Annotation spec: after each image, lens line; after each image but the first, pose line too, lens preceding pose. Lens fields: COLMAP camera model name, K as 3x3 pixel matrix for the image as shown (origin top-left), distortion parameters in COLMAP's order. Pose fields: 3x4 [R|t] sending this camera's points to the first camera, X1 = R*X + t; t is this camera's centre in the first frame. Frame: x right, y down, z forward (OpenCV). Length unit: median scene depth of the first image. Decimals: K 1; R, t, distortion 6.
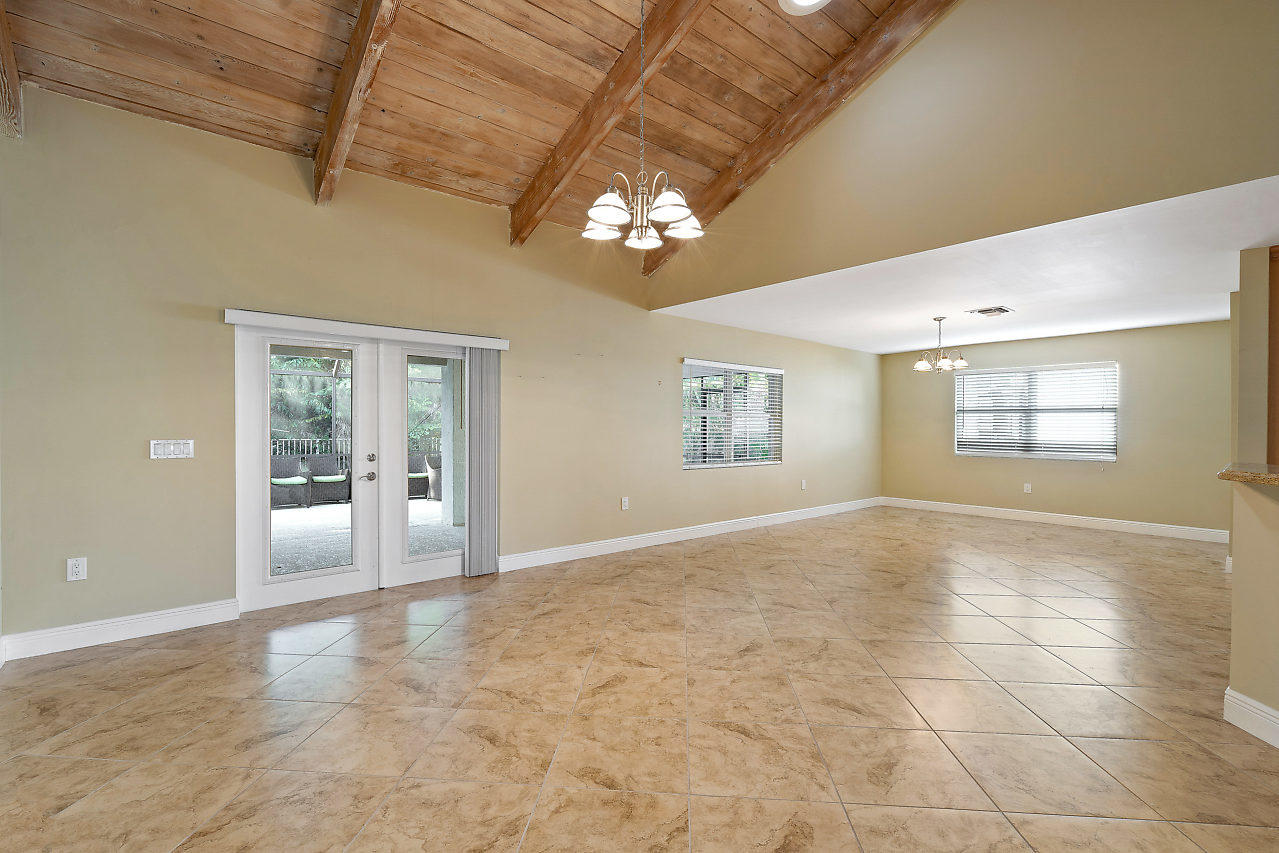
lens RADIAL K [[572.7, 0, 639.5], [0, 572.7, 426.5], [0, 0, 1]] dist [-0.002375, -0.000104]
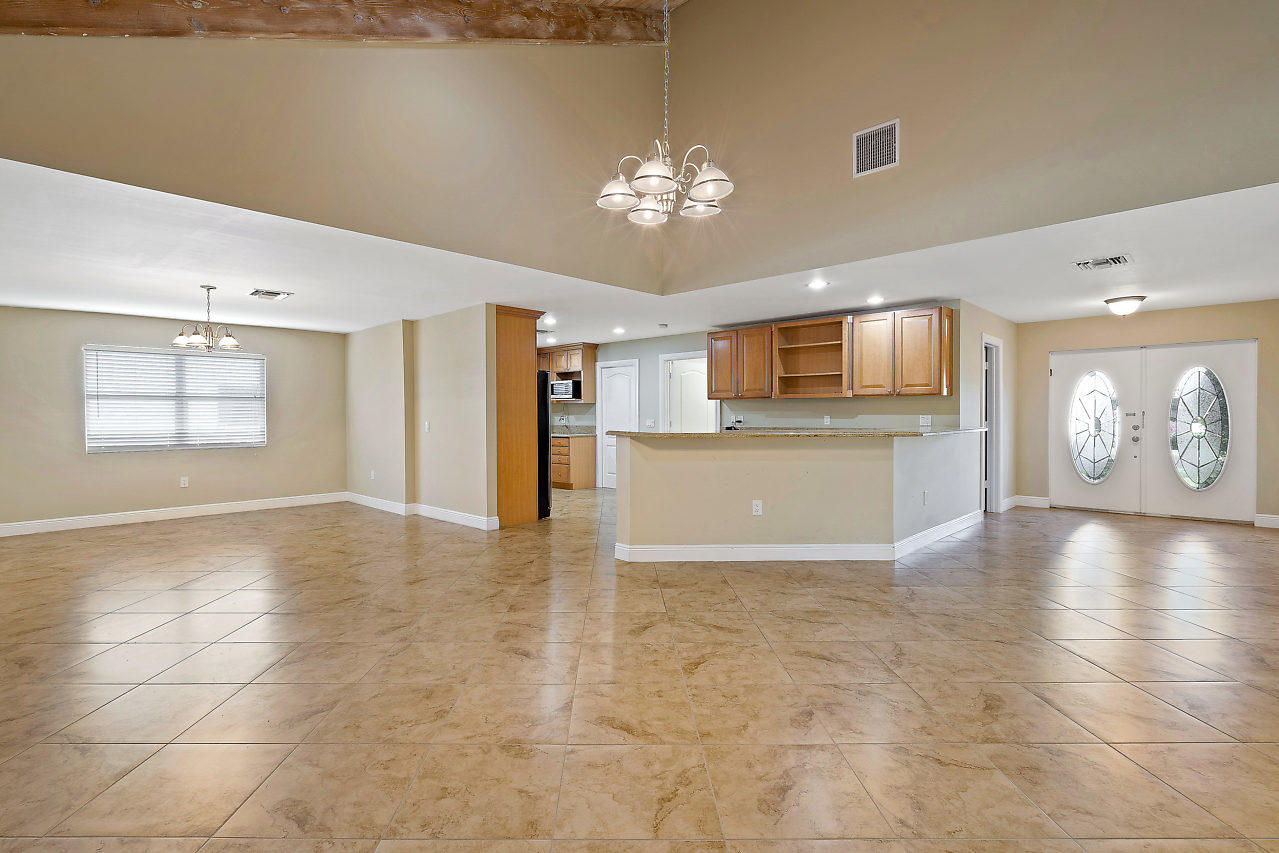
lens RADIAL K [[605.6, 0, 600.4], [0, 605.6, 417.5], [0, 0, 1]] dist [-0.001470, -0.000082]
pose [[-0.057988, -0.009620, 0.998271, -0.712304], [0.007738, 0.999919, 0.010085, -0.000672], [-0.998287, 0.008309, -0.057909, 0.840623]]
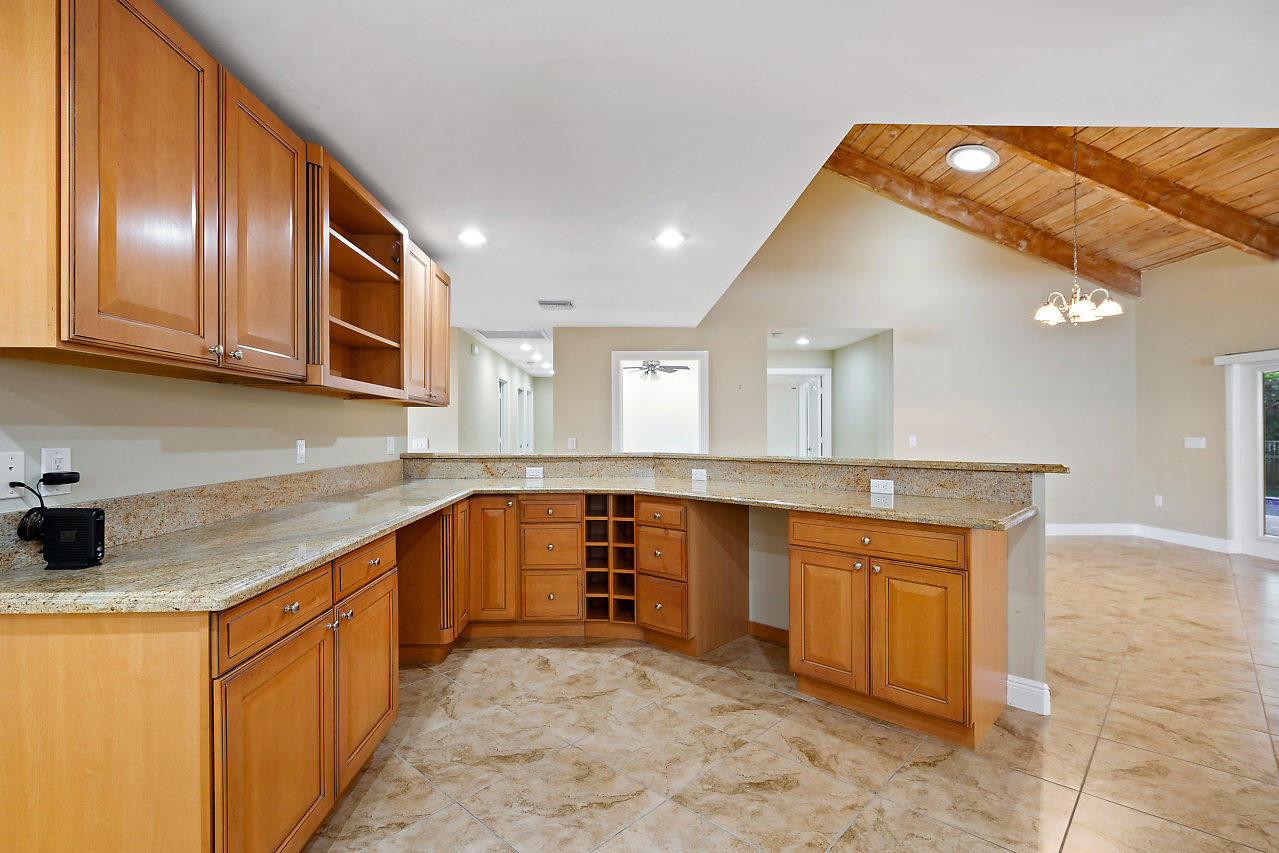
lens RADIAL K [[594.5, 0, 635.4], [0, 594.5, 430.8], [0, 0, 1]] dist [-0.003676, -0.000350]
pose [[-0.627508, -0.001711, -0.778608, 1.636519], [-0.004598, 0.999988, 0.001508, 0.004782], [0.778596, 0.004527, -0.627509, 0.783116]]
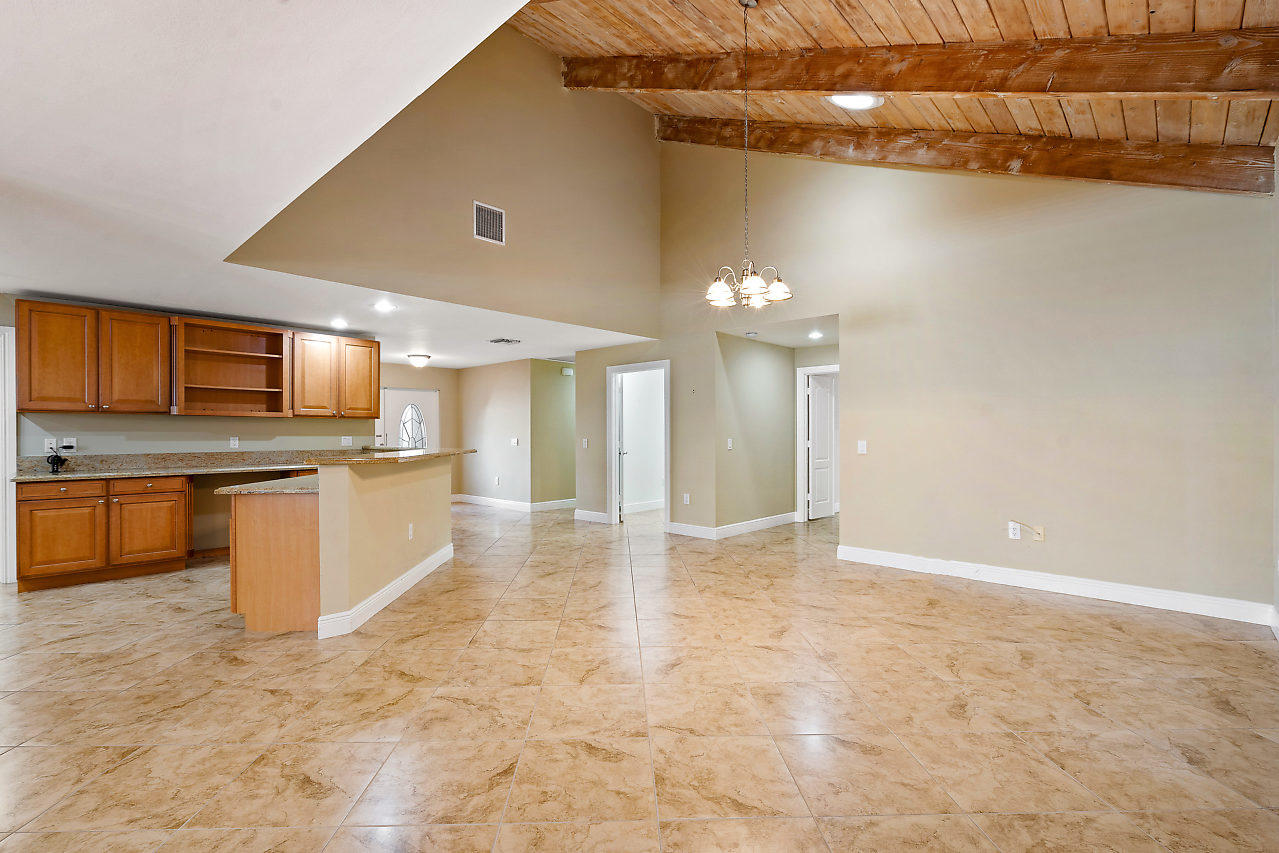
lens RADIAL K [[583.8, 0, 641.7], [0, 583.8, 432.6], [0, 0, 1]] dist [-0.006731, -0.000150]
pose [[-0.993144, -0.003093, -0.116855, 0.319533], [-0.003424, 0.999991, 0.002629, -0.002094], [0.116846, 0.003011, -0.993145, 1.768113]]
